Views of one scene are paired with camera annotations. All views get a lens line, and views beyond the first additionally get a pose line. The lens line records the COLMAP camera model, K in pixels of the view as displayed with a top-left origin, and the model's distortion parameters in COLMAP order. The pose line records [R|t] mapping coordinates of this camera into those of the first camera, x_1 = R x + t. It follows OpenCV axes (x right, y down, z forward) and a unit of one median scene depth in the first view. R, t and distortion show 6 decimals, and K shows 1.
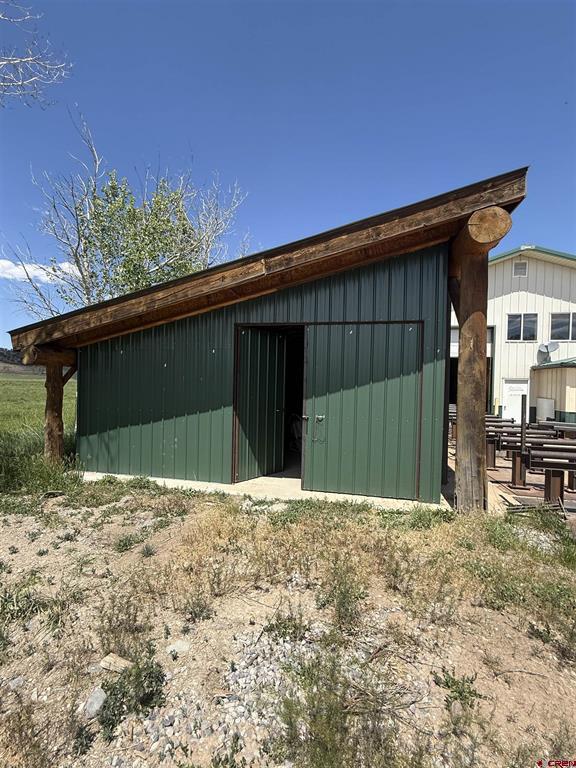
lens RADIAL K [[344.0, 0, 288.0], [0, 344.0, 384.0], [0, 0, 1]] dist [-0.000386, 0.000080]
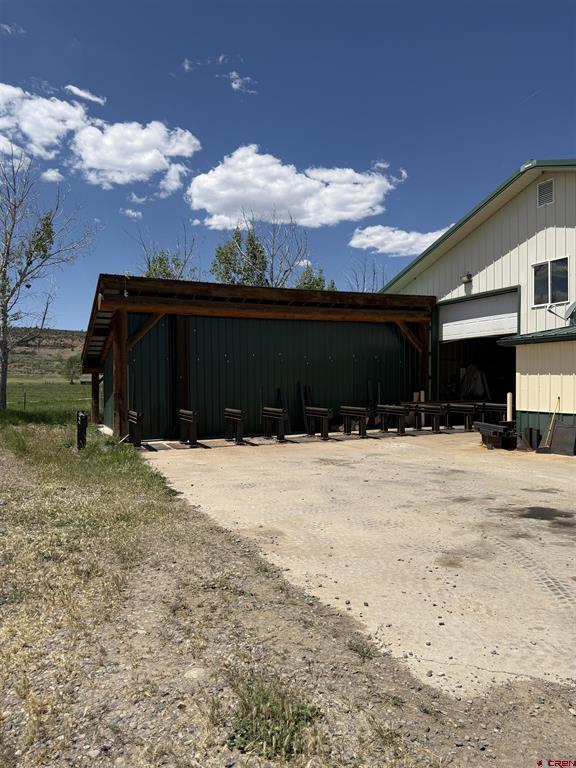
lens RADIAL K [[537.6, 0, 288.0], [0, 537.6, 384.0], [0, 0, 1]] dist [-0.000105, -0.002822]
pose [[0.635752, -0.027614, -0.771400, 1.170953], [0.022729, 0.999596, -0.017051, 0.032025], [0.771559, -0.006693, 0.636123, -0.021087]]
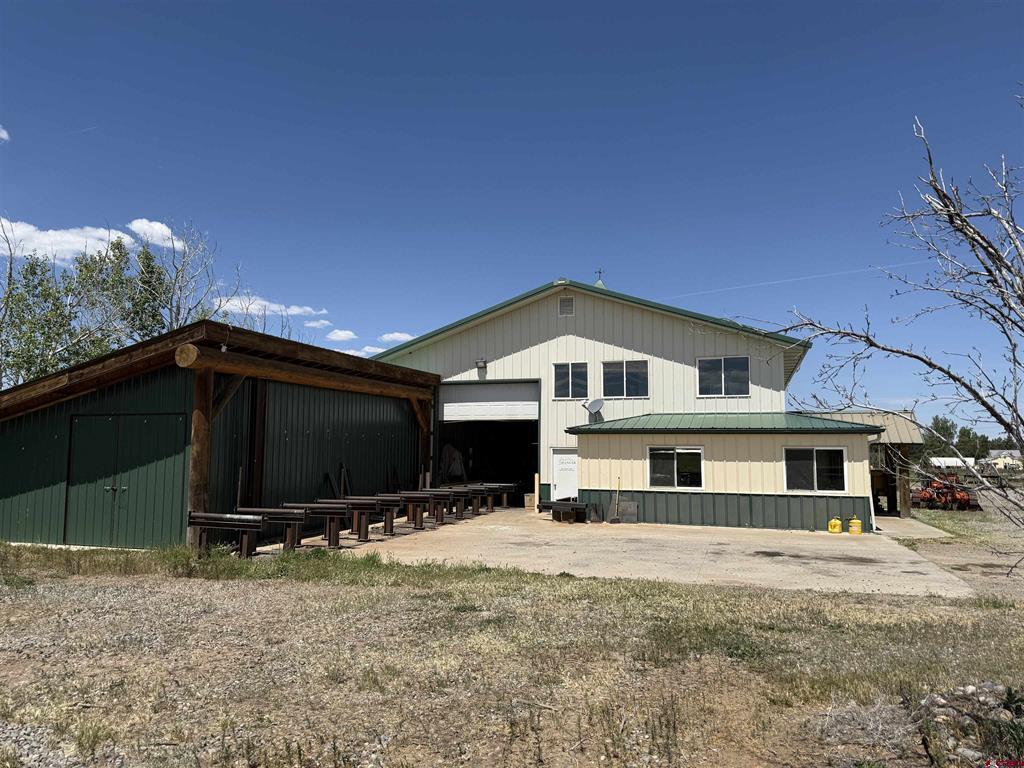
lens RADIAL K [[716.7, 0, 512.0], [0, 716.7, 384.0], [0, 0, 1]] dist [-0.000105, -0.002822]
pose [[0.996288, -0.027056, -0.081719, 0.700168], [0.018626, 0.994588, -0.102219, 0.004505], [0.084042, 0.100318, 0.991400, -0.617804]]
